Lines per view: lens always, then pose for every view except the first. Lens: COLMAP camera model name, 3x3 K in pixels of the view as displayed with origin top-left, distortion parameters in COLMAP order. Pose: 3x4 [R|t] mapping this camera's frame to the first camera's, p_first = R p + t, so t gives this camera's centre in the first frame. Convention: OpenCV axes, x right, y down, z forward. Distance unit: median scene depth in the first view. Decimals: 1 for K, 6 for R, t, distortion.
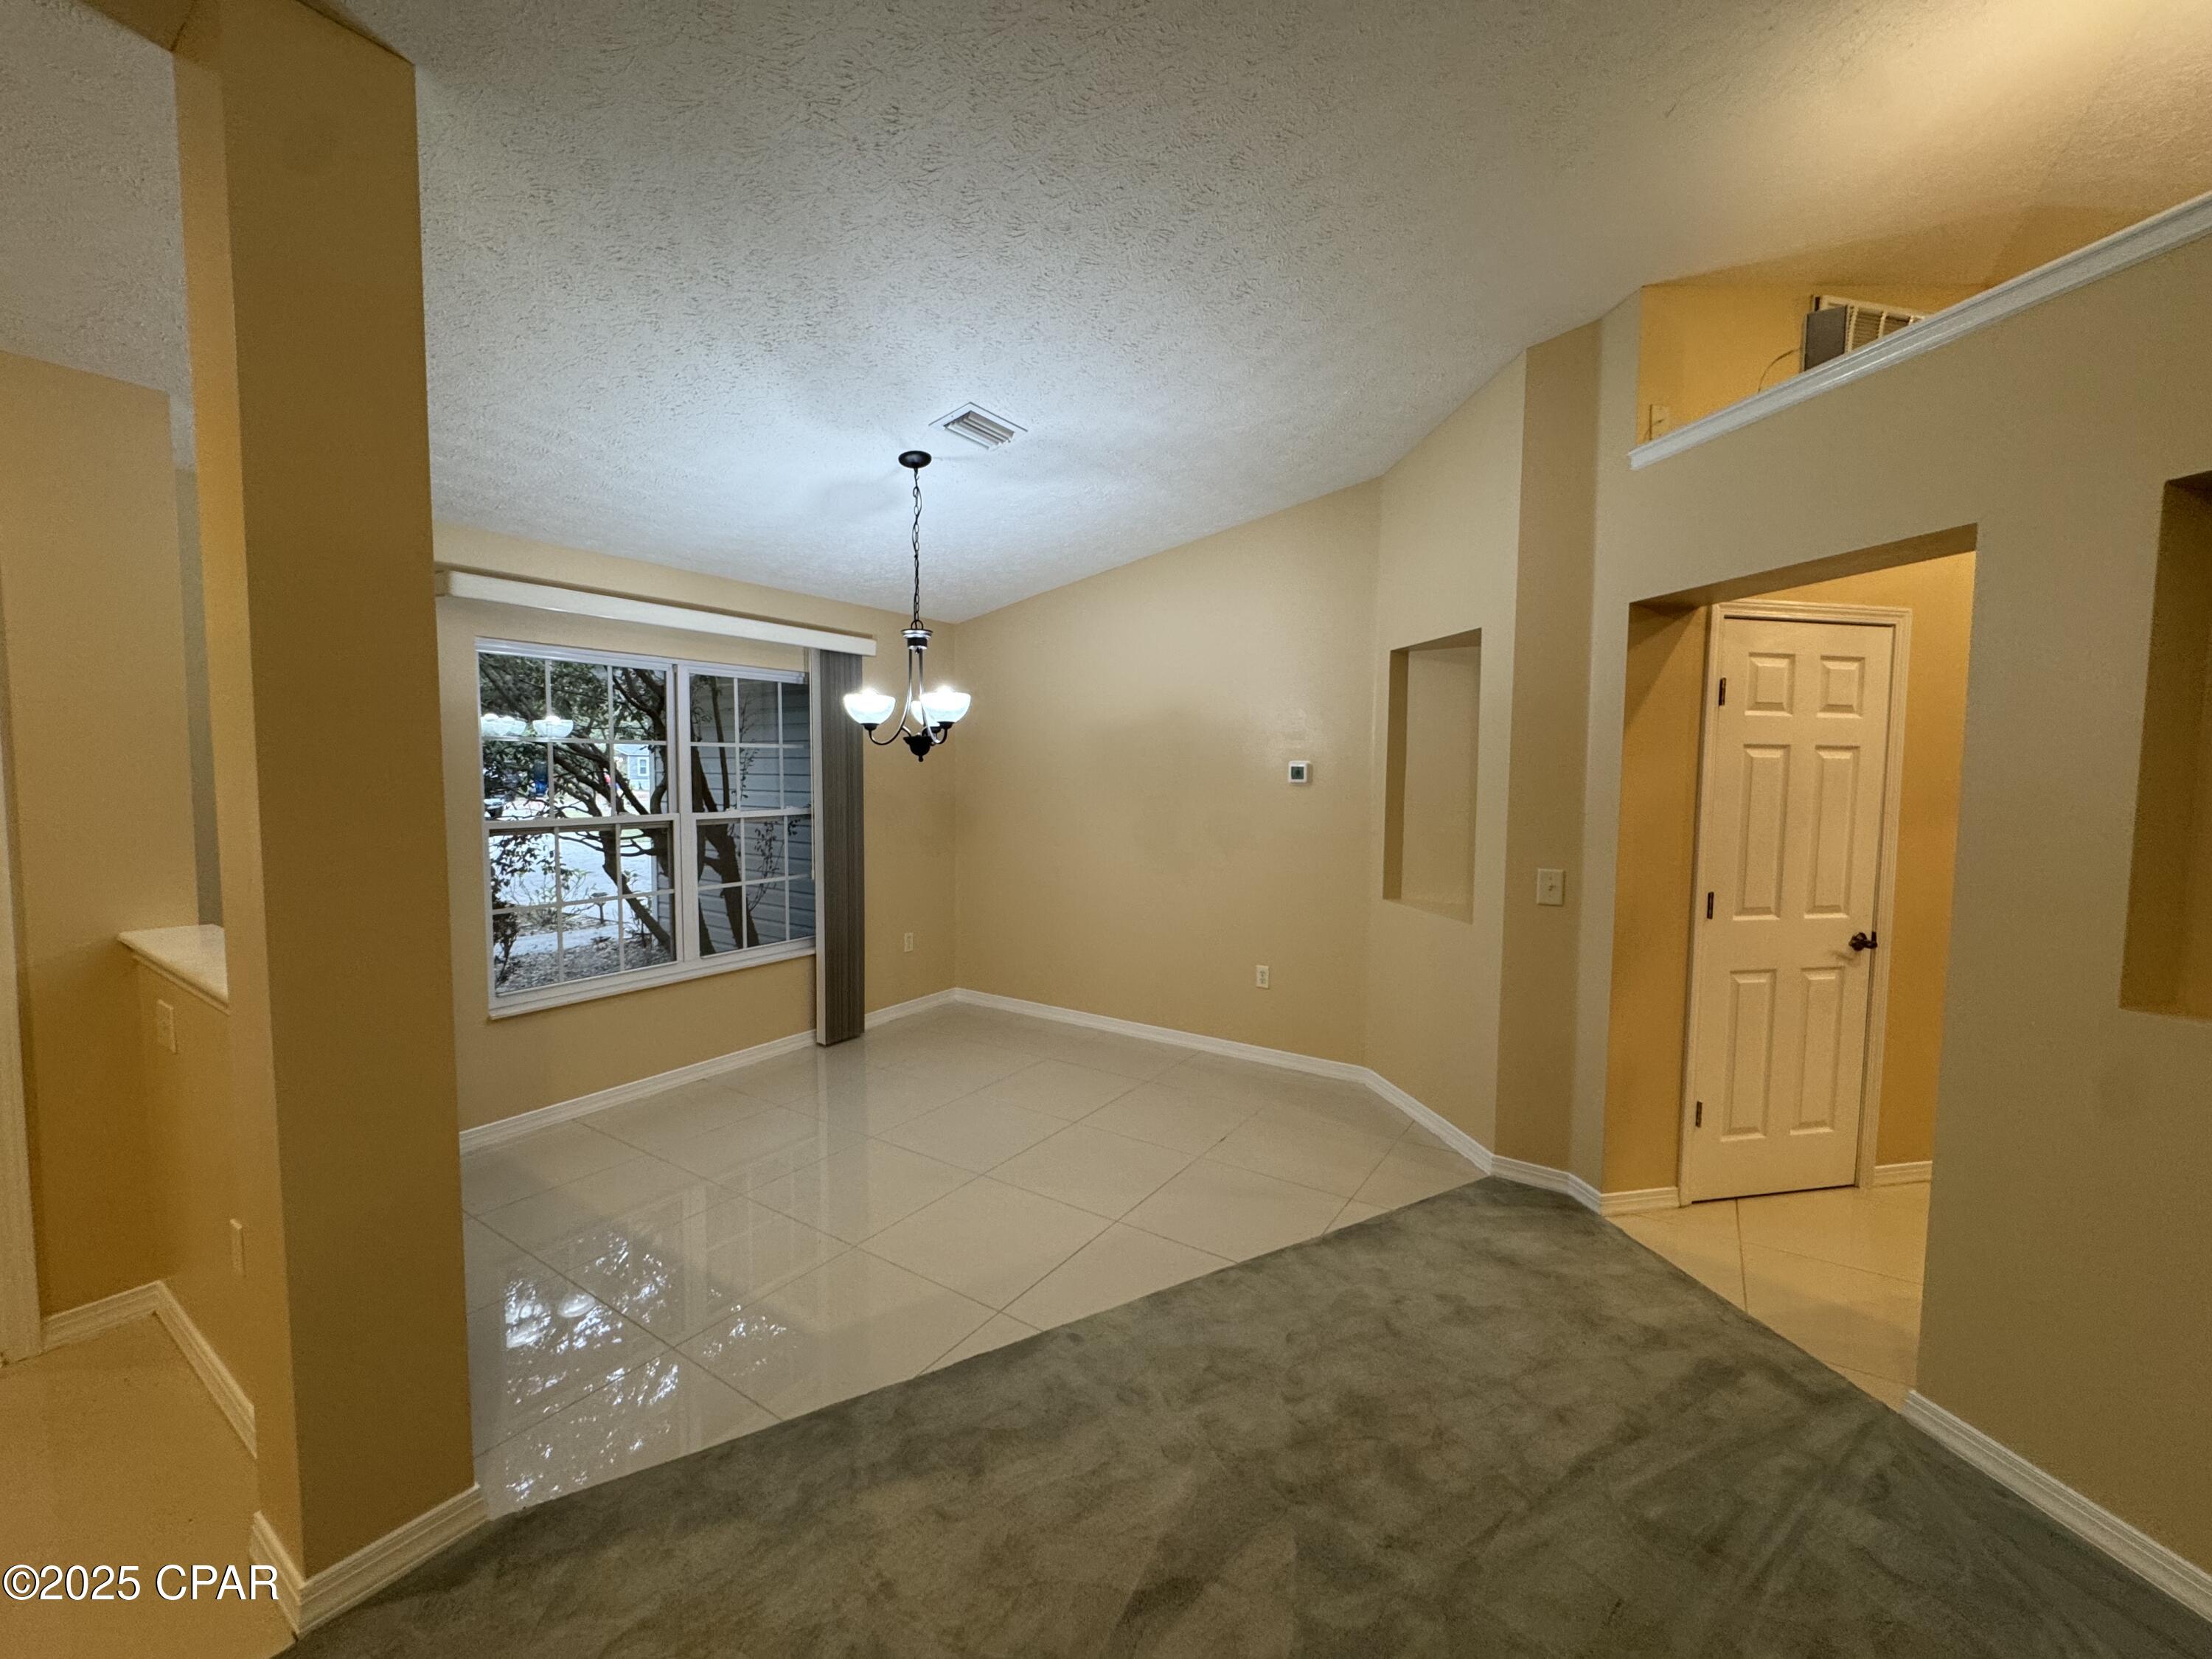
lens RADIAL K [[885.0, 0, 1105.7], [0, 885.0, 829.3], [0, 0, 1]] dist [-0.001938, -0.000744]
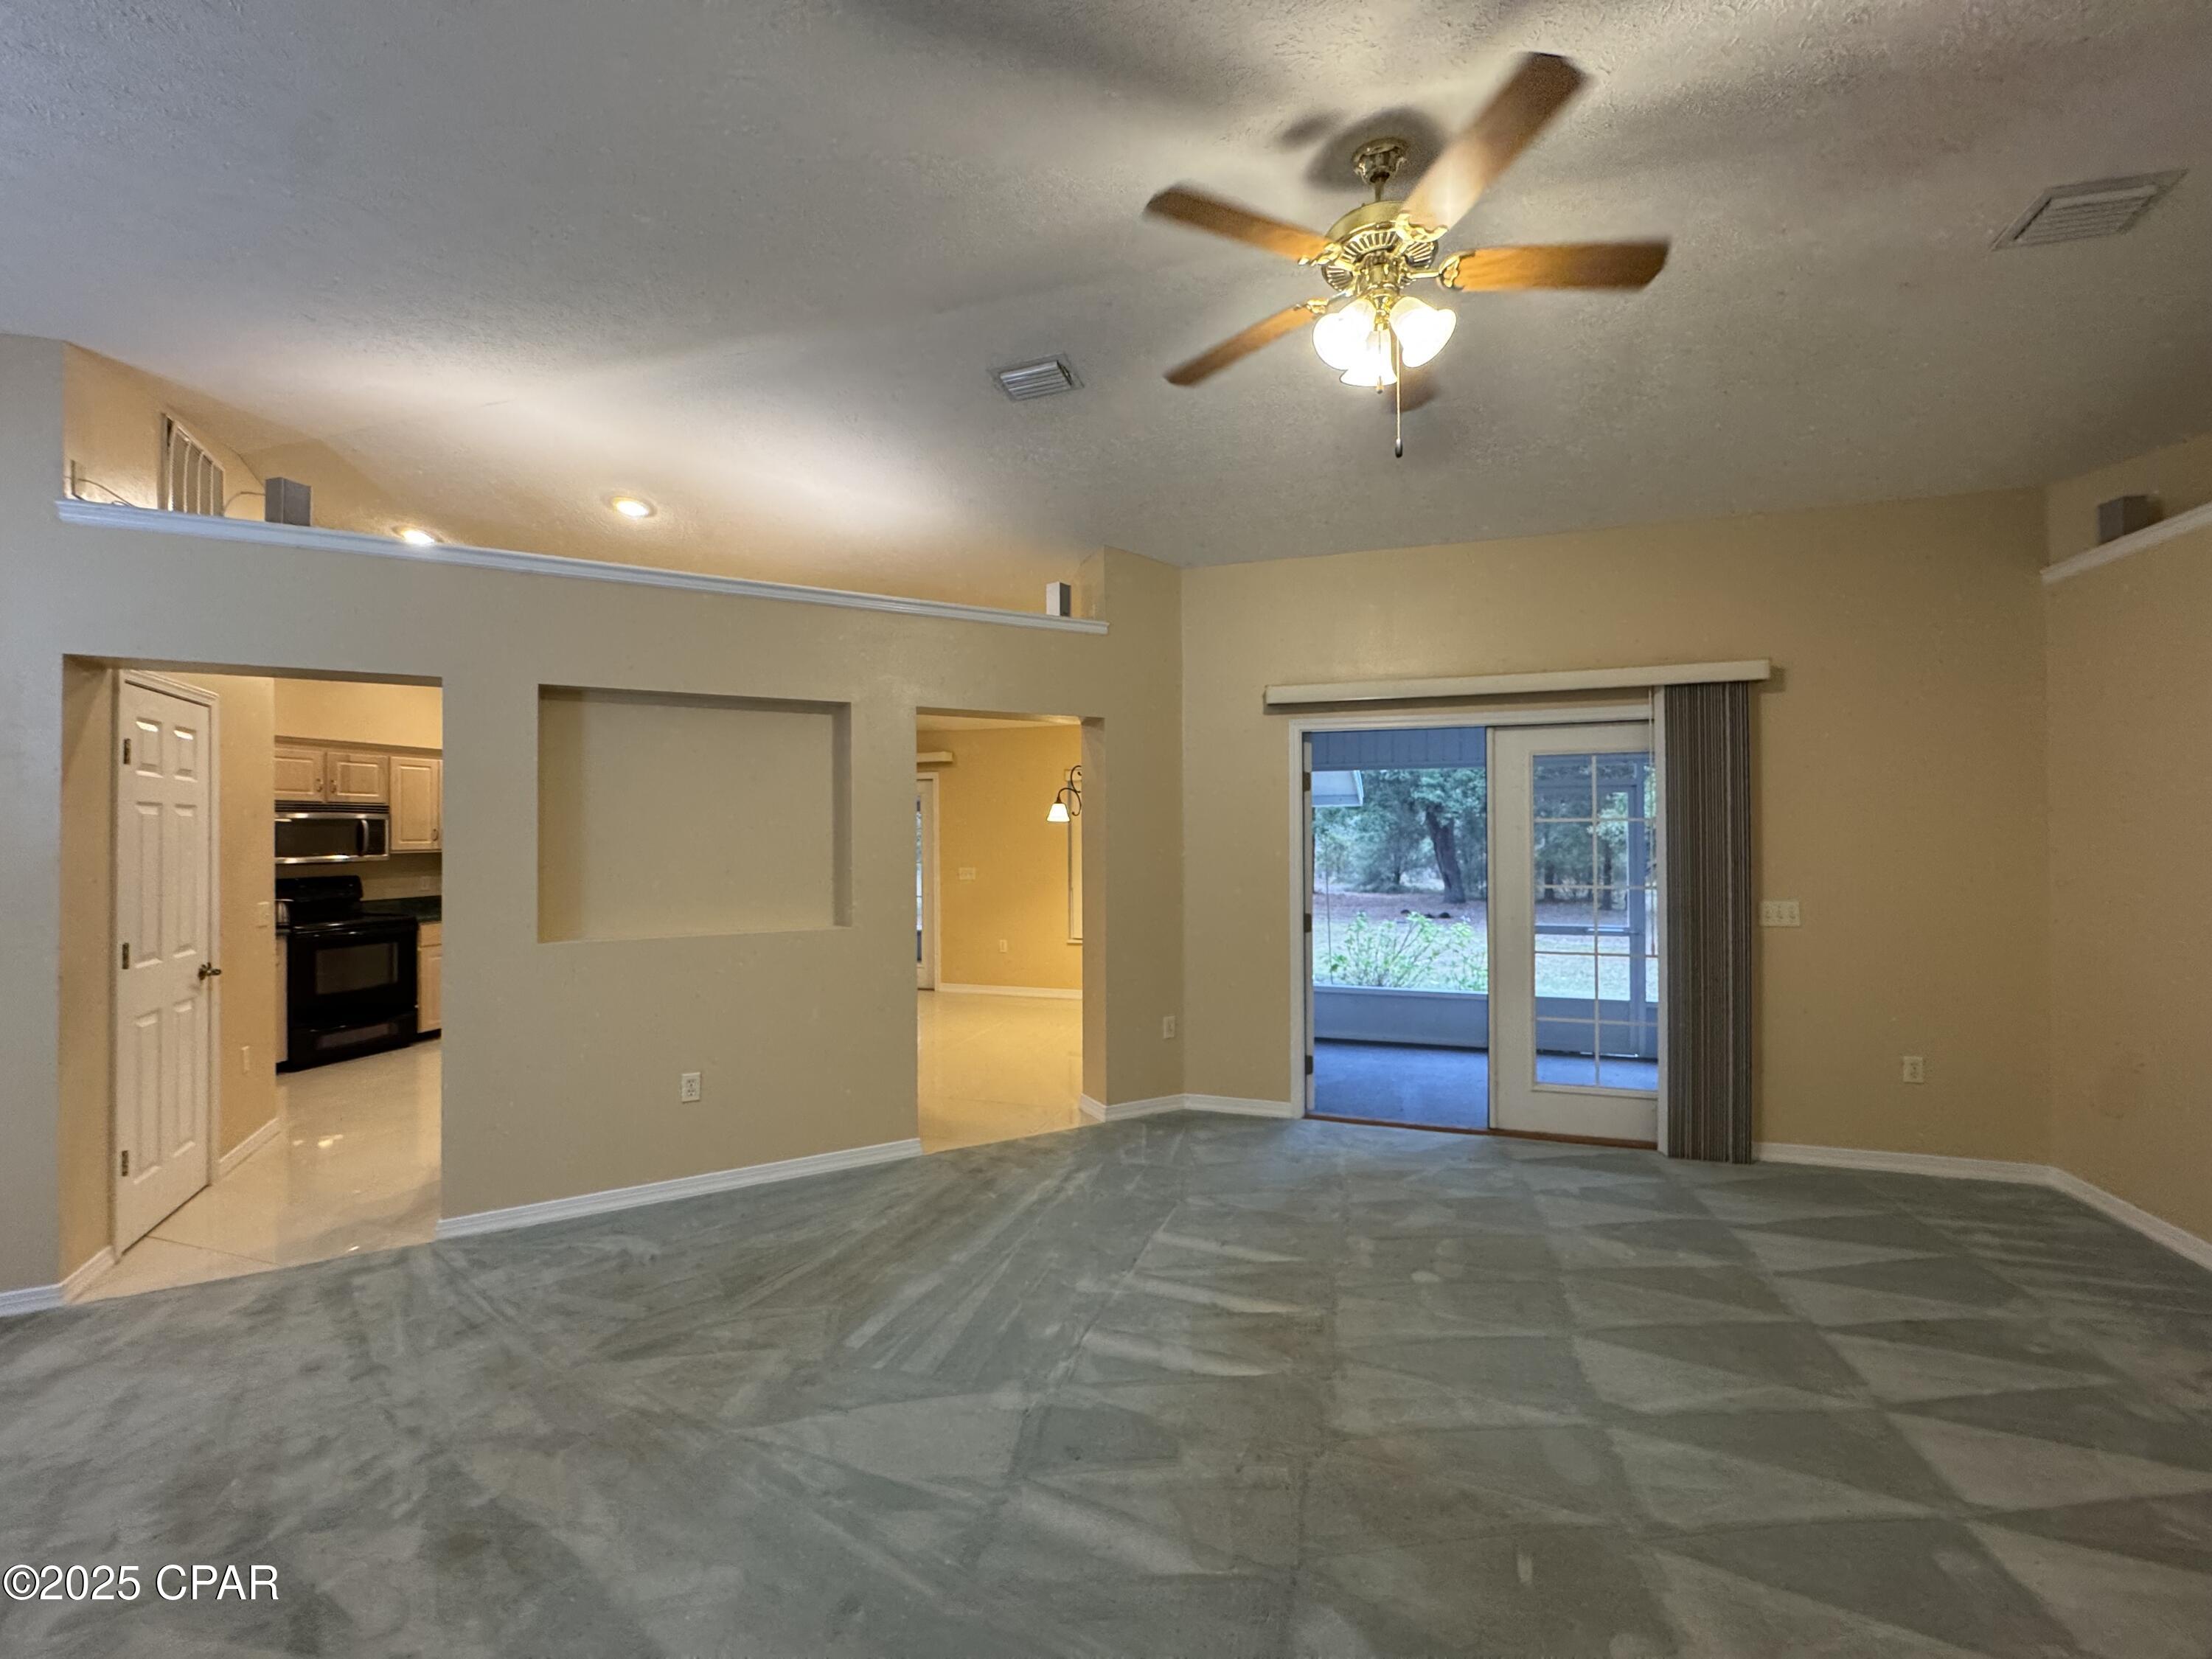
lens RADIAL K [[885.0, 0, 1105.3], [0, 885.0, 822.3], [0, 0, 1]] dist [-0.001938, -0.000744]
pose [[-0.280272, 0.002191, 0.959918, -0.614946], [0.071083, 0.997299, 0.018478, -0.007445], [-0.957285, 0.073413, -0.279670, 0.172613]]
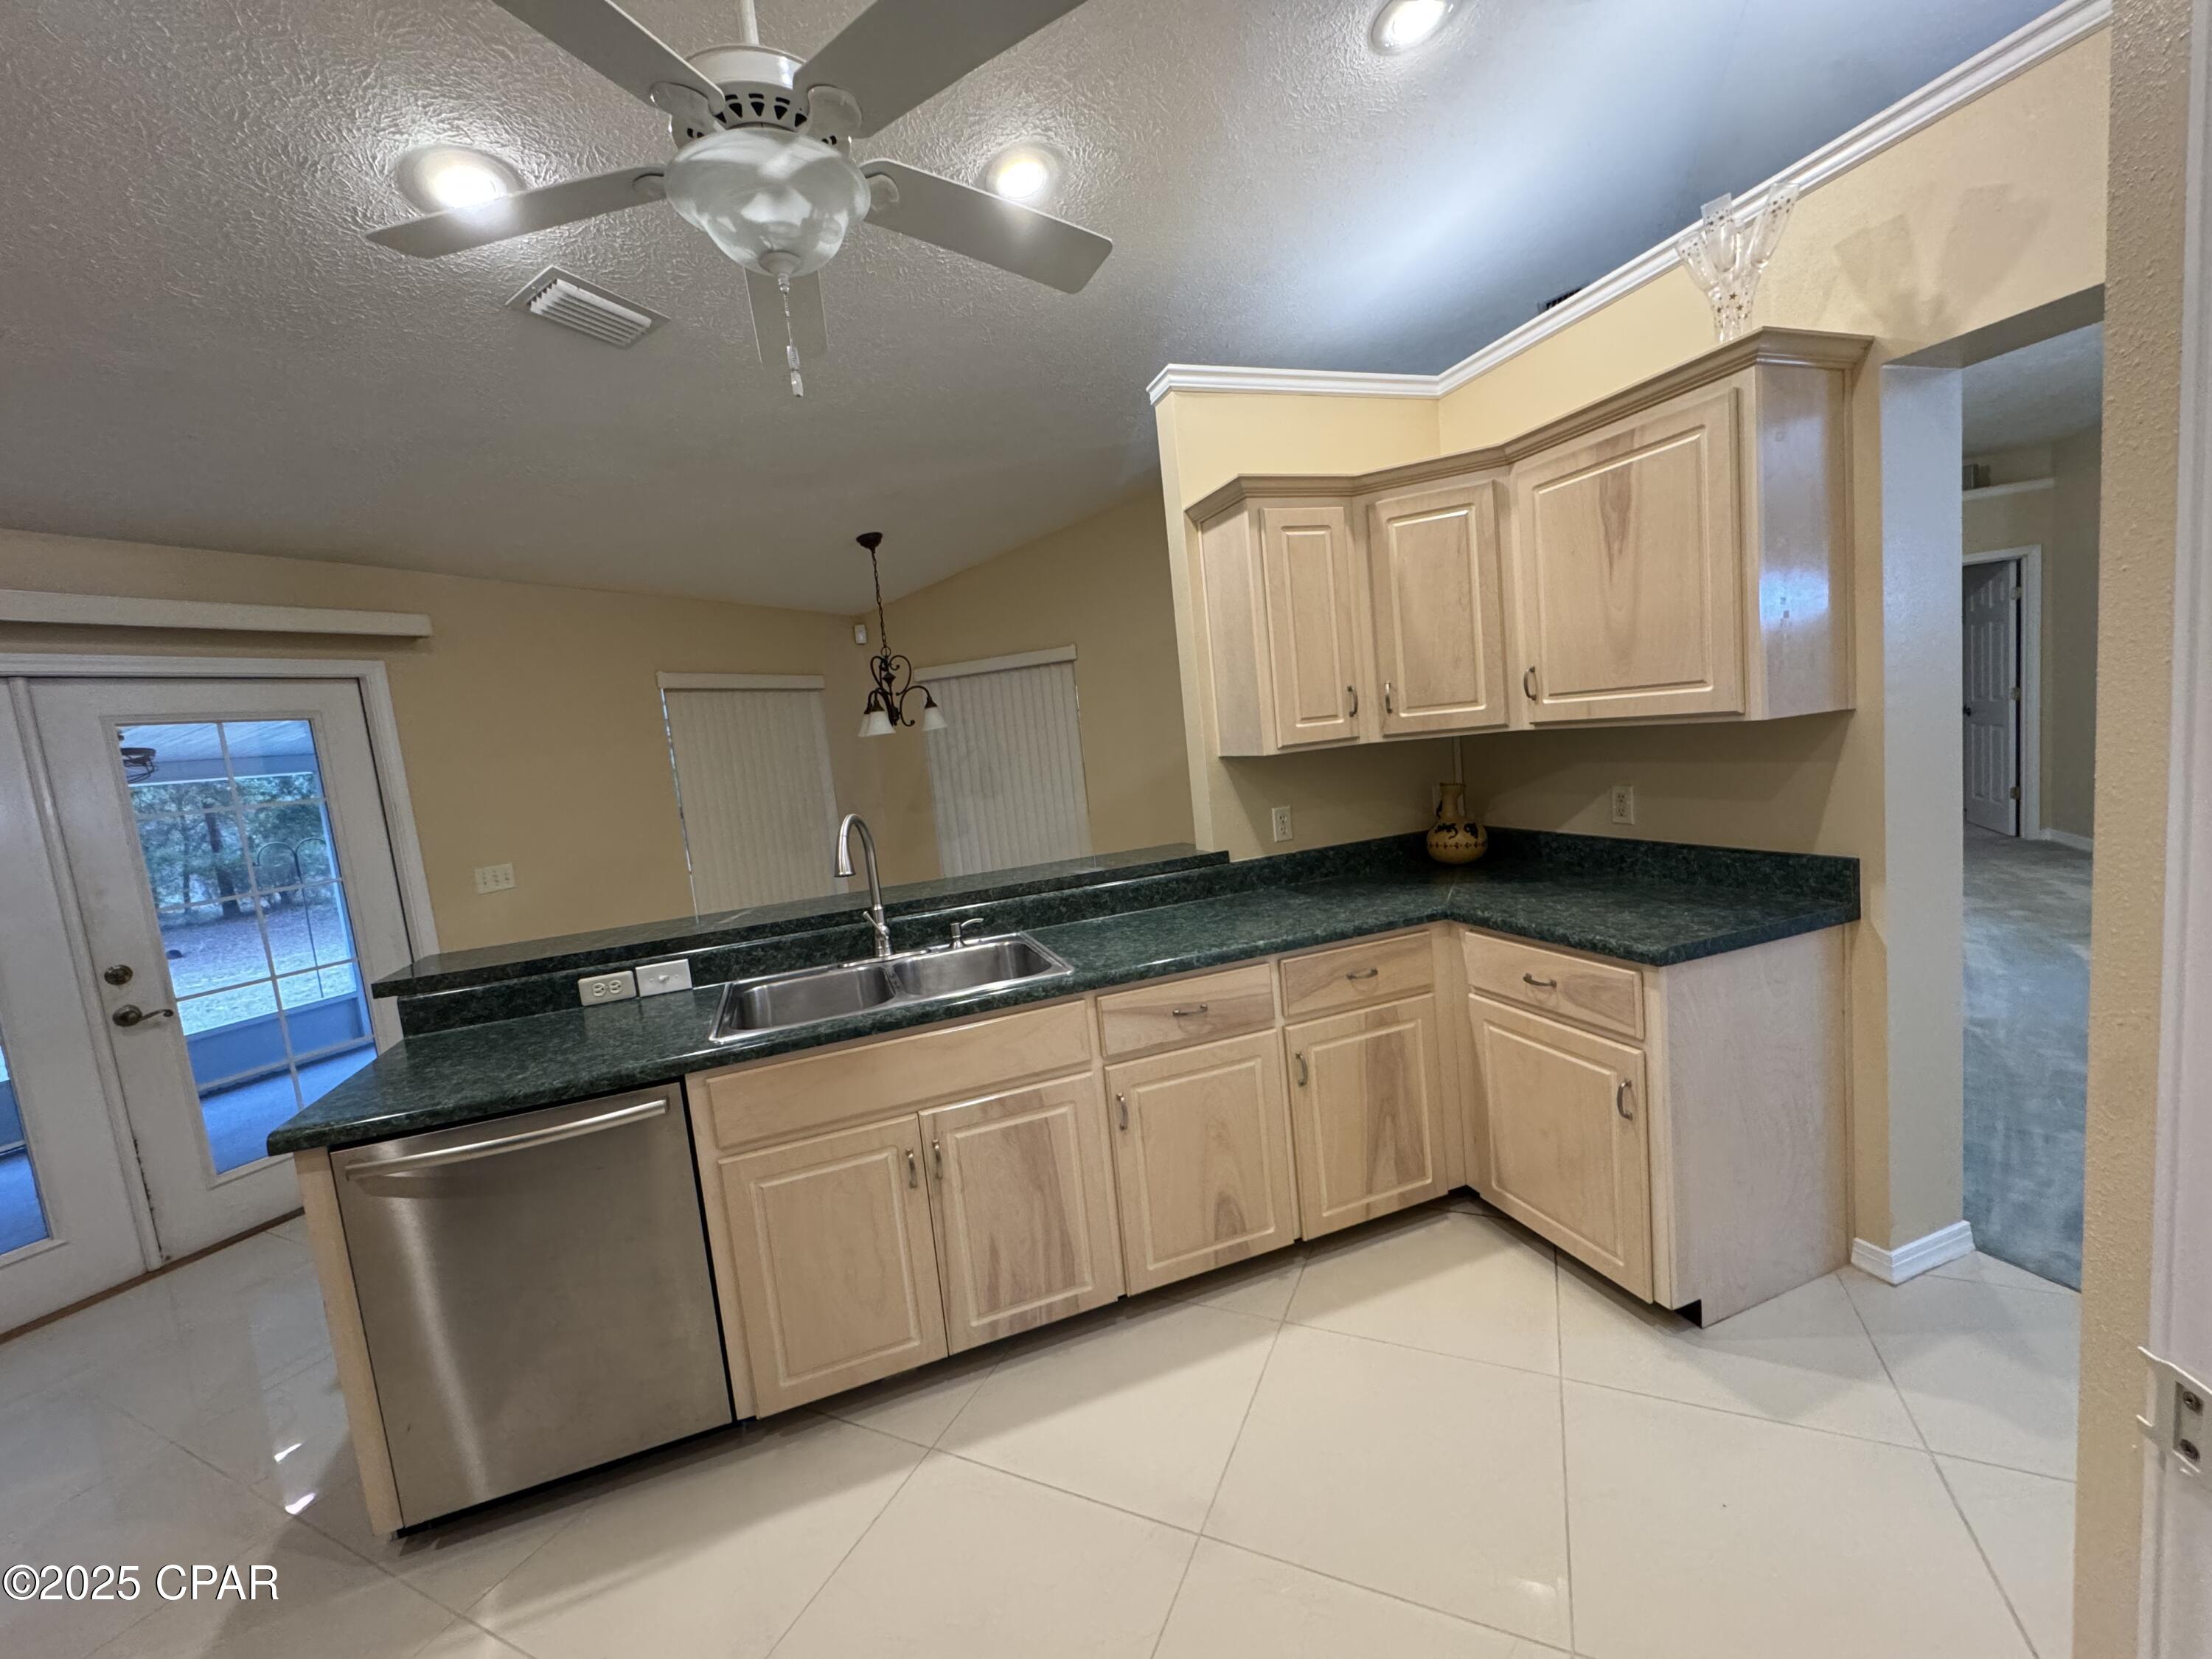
lens RADIAL K [[885.0, 0, 1104.0], [0, 885.0, 824.3], [0, 0, 1]] dist [-0.001938, -0.000744]
pose [[-0.985899, 0.105999, -0.129490, 1.332630], [0.082968, 0.981623, 0.171853, -0.056502], [0.145327, 0.158686, -0.976575, 1.195254]]
